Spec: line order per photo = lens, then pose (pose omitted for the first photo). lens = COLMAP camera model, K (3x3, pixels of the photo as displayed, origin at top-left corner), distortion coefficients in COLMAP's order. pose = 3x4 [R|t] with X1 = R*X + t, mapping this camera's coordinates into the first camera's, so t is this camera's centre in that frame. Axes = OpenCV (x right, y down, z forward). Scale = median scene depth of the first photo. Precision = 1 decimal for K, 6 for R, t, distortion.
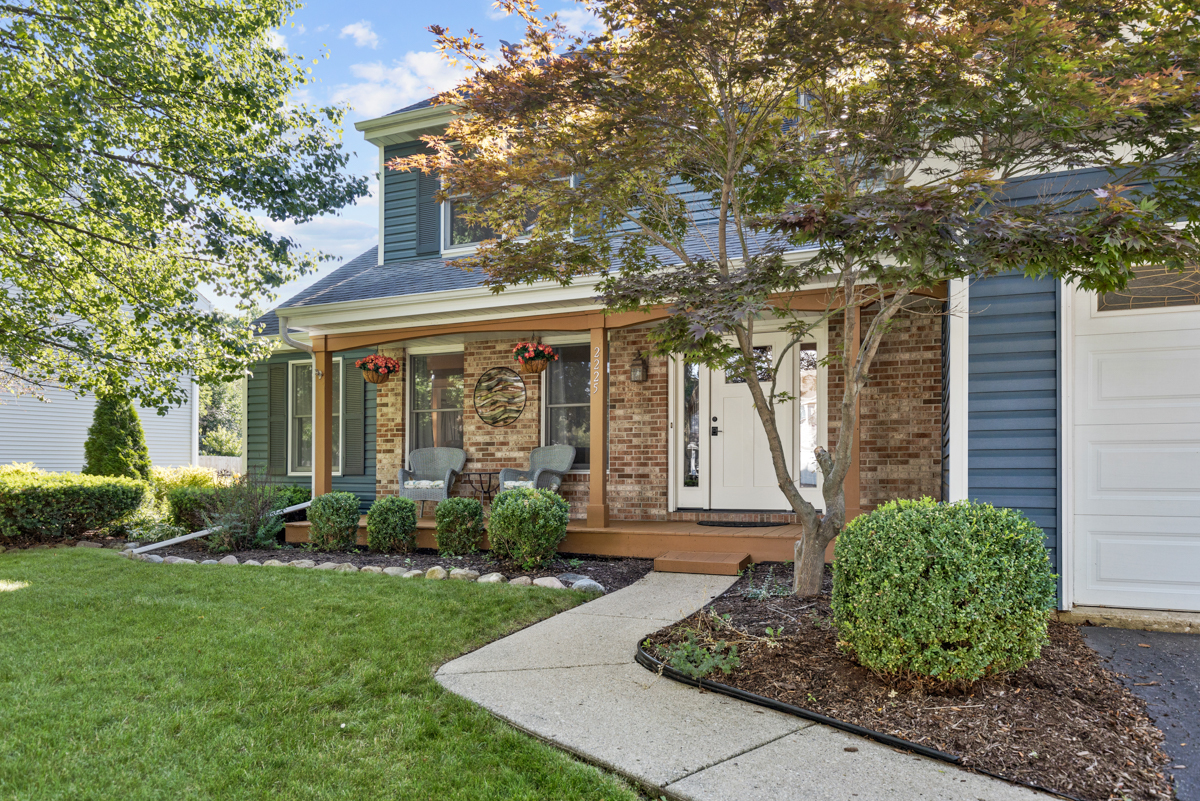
lens RADIAL K [[871.9, 0, 585.5], [0, 871.9, 473.0], [0, 0, 1]] dist [0.003978, -0.004948]
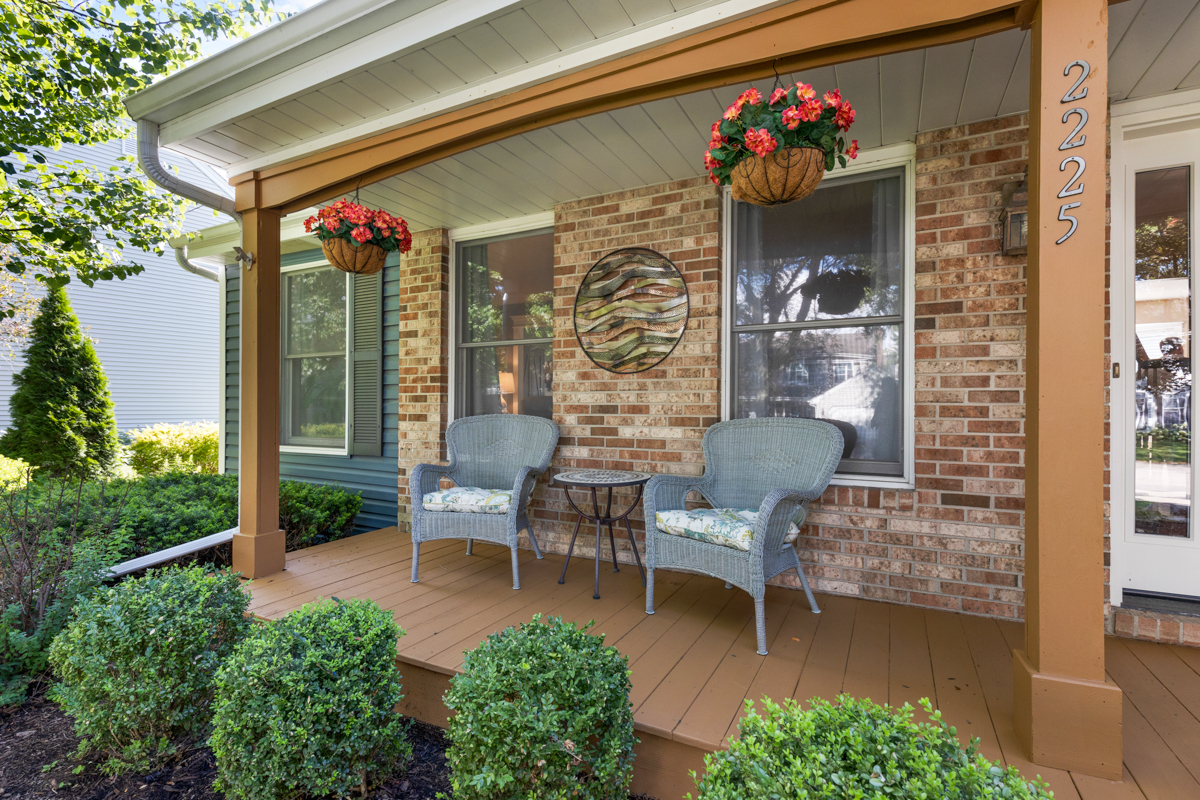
lens RADIAL K [[570.7, 0, 607.6], [0, 570.7, 410.8], [0, 0, 1]] dist [0.014913, -0.001561]
pose [[0.999114, 0.002996, -0.041968, -0.096978], [-0.002426, 0.999904, 0.013624, -0.037107], [0.042005, -0.013510, 0.999026, 0.689856]]
